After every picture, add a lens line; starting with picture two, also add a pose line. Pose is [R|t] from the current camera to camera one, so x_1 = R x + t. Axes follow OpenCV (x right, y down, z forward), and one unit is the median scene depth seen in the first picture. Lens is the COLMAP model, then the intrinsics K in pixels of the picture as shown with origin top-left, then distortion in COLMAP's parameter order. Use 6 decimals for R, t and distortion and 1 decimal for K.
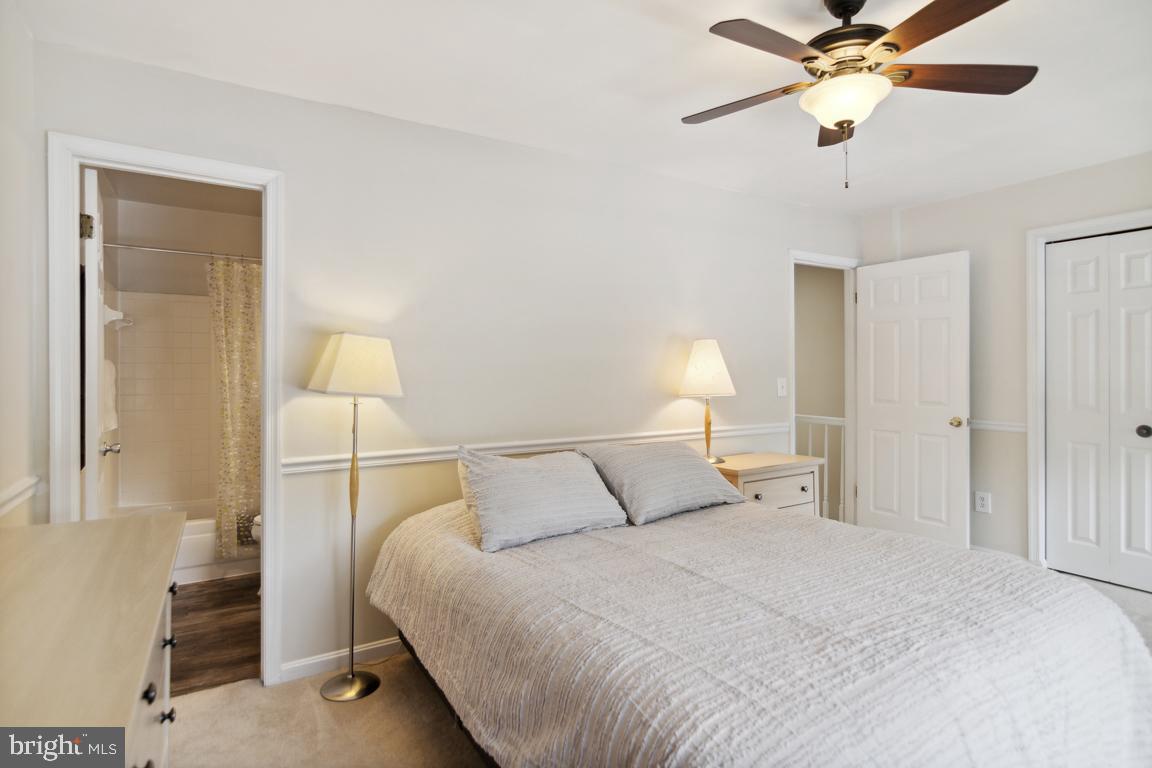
lens RADIAL K [[595.1, 0, 575.5], [0, 595.1, 370.8], [0, 0, 1]] dist [-0.001128, -0.000126]
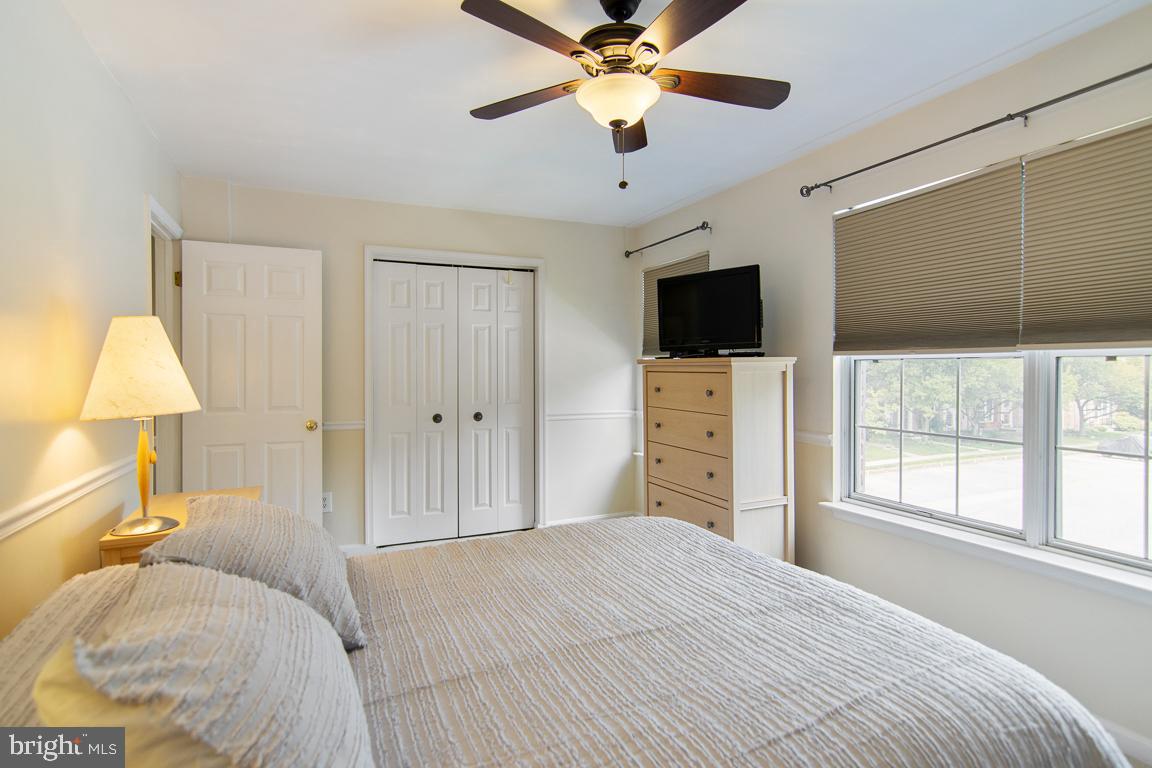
lens RADIAL K [[595.1, 0, 575.5], [0, 595.1, 370.8], [0, 0, 1]] dist [-0.001128, -0.000126]
pose [[0.154128, 0.003223, 0.988046, -0.277325], [0.001176, 0.999993, -0.003446, 0.000923], [-0.988050, 0.001693, 0.154123, 0.459065]]
